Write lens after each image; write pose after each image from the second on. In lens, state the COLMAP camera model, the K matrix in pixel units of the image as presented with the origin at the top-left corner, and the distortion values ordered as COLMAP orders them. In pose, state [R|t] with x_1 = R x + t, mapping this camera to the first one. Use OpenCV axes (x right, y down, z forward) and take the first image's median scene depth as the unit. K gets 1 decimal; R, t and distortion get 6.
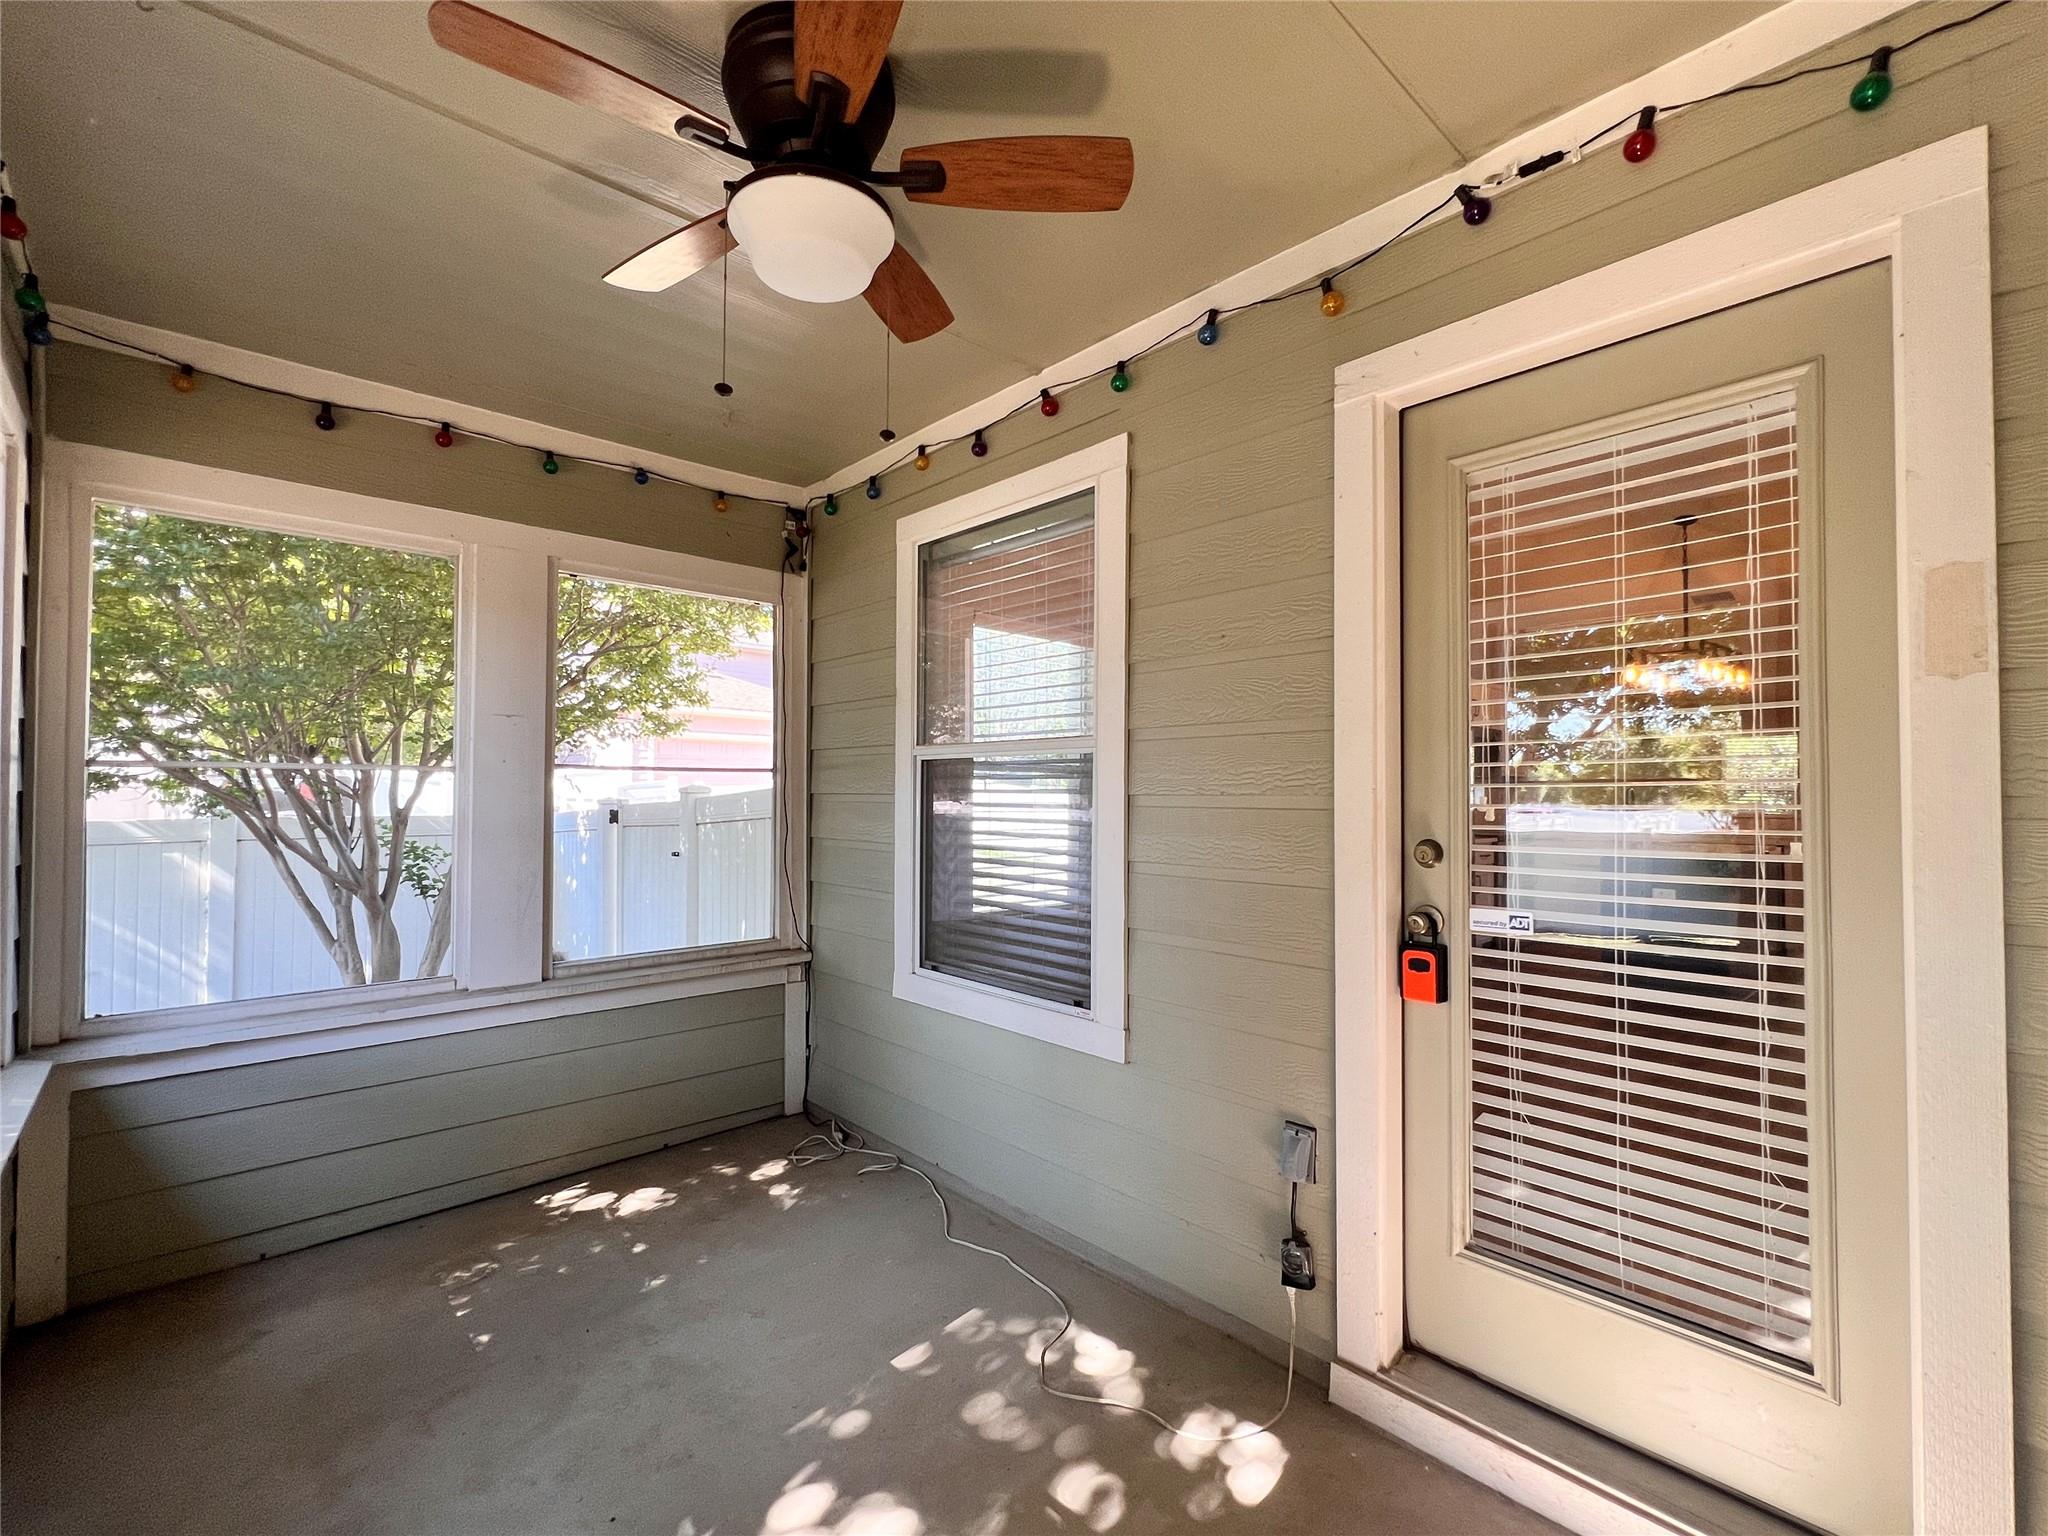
lens RADIAL K [[900.0, 0, 1024.3], [0, 900.0, 778.0], [0, 0, 1]] dist [-0.003653, 0.001345]
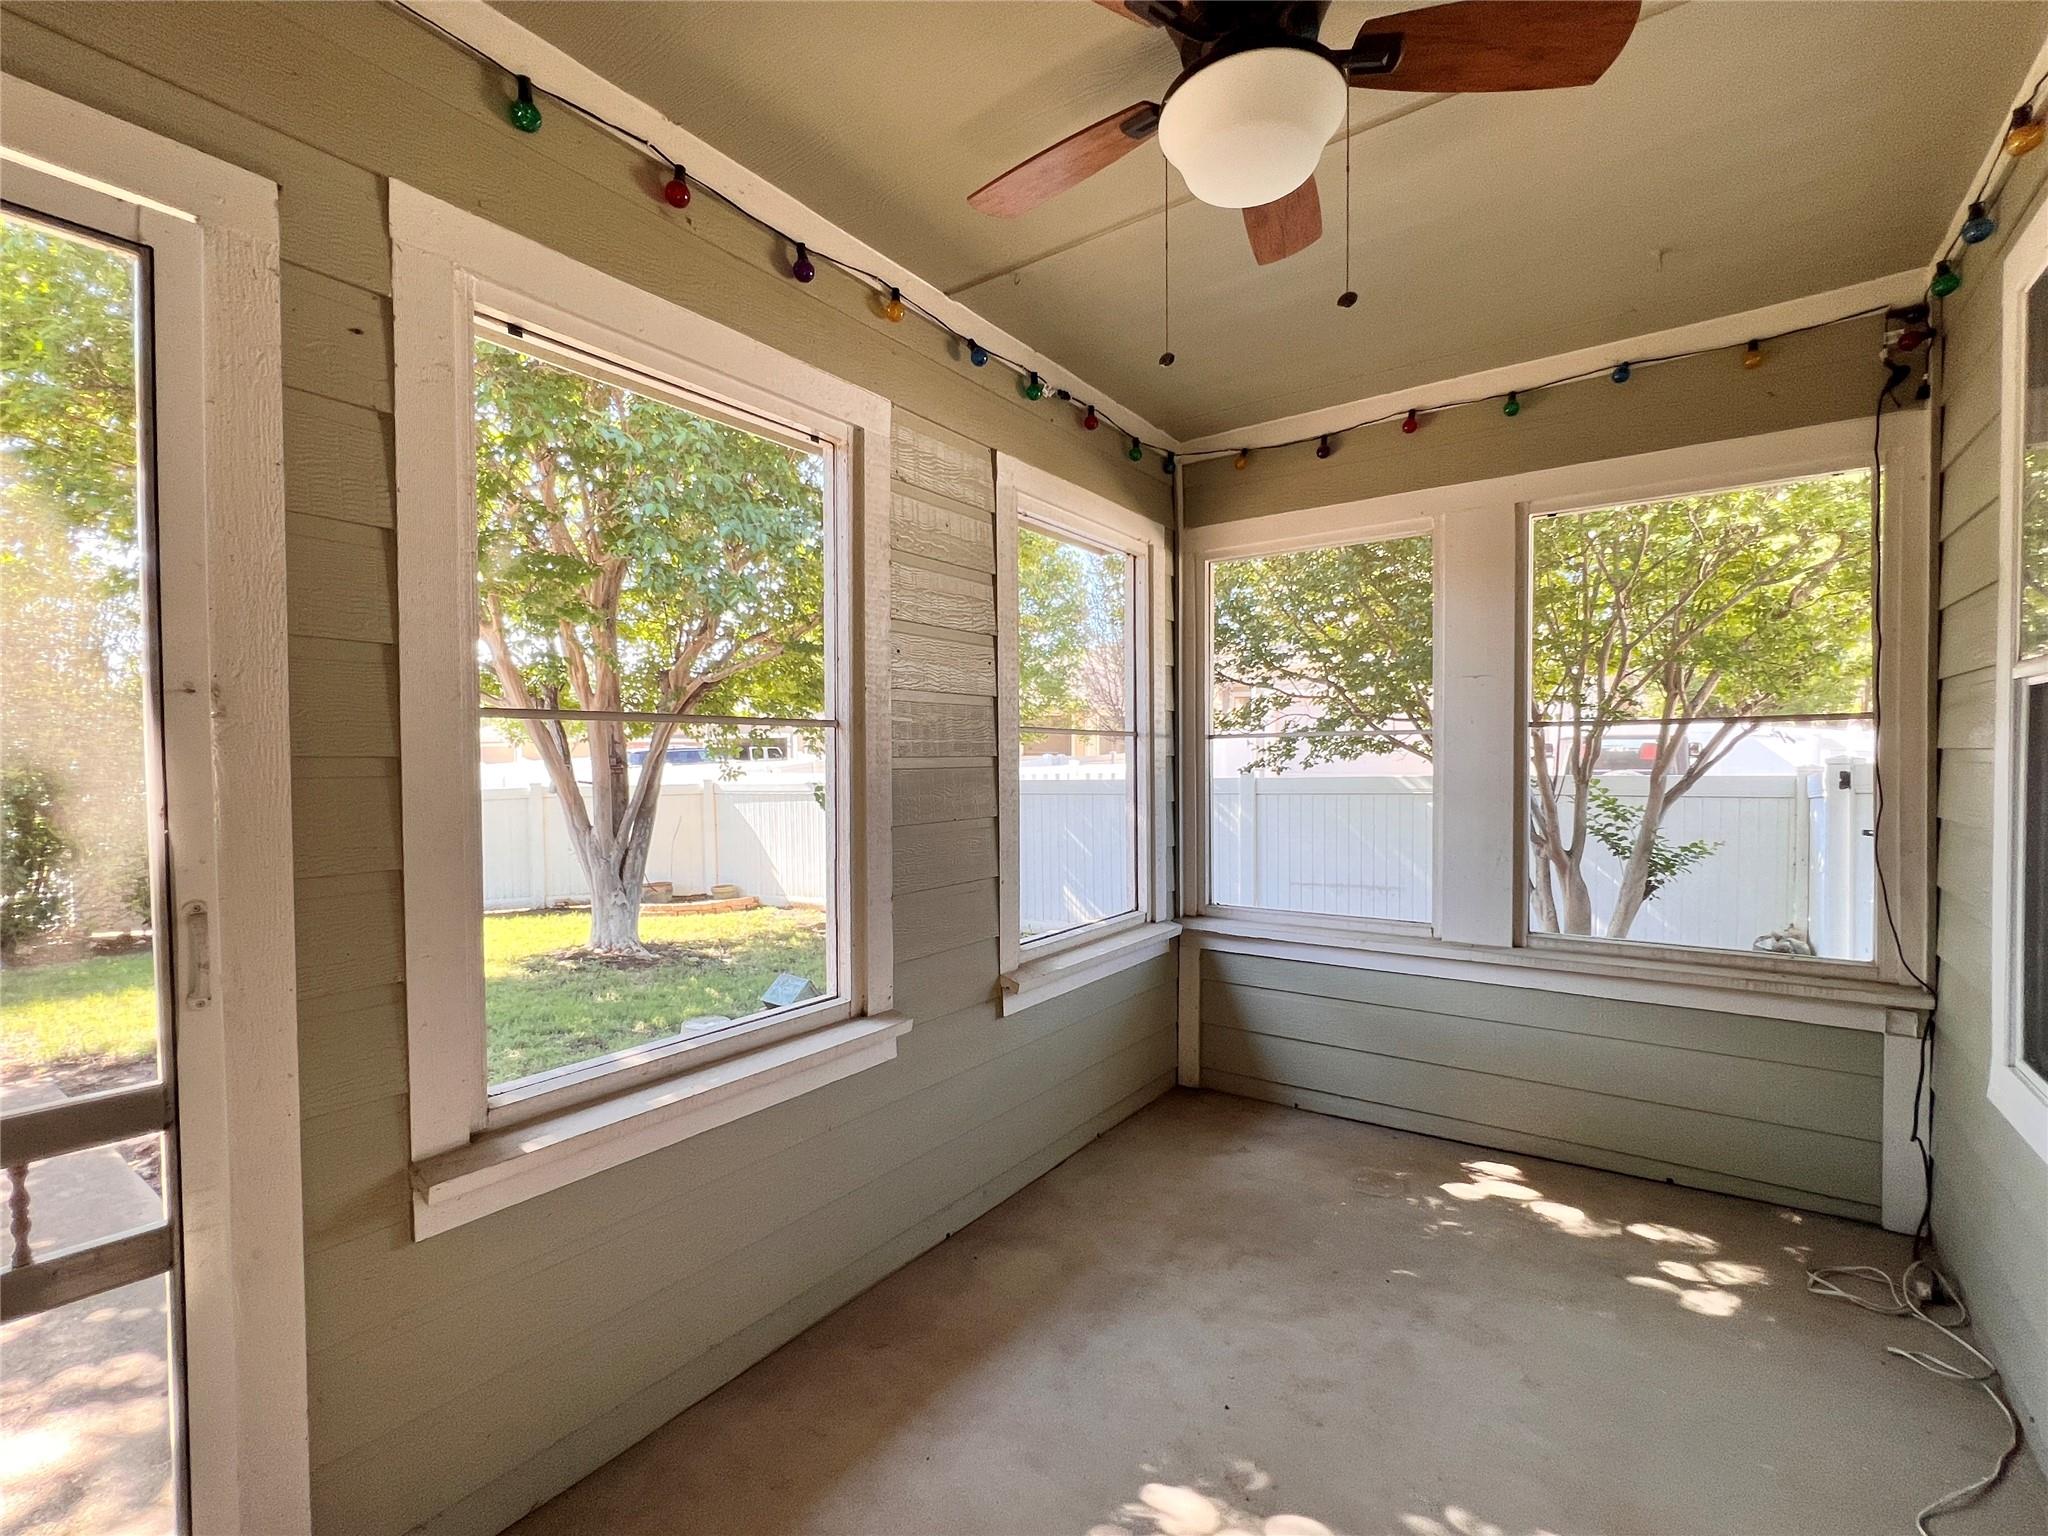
lens RADIAL K [[900.0, 0, 1024.3], [0, 900.0, 778.0], [0, 0, 1]] dist [-0.003653, 0.001345]
pose [[0.214970, 0.018206, -0.976451, 0.293885], [0.026967, 0.999334, 0.024569, 0.005652], [0.976248, -0.031613, 0.214336, 0.283532]]
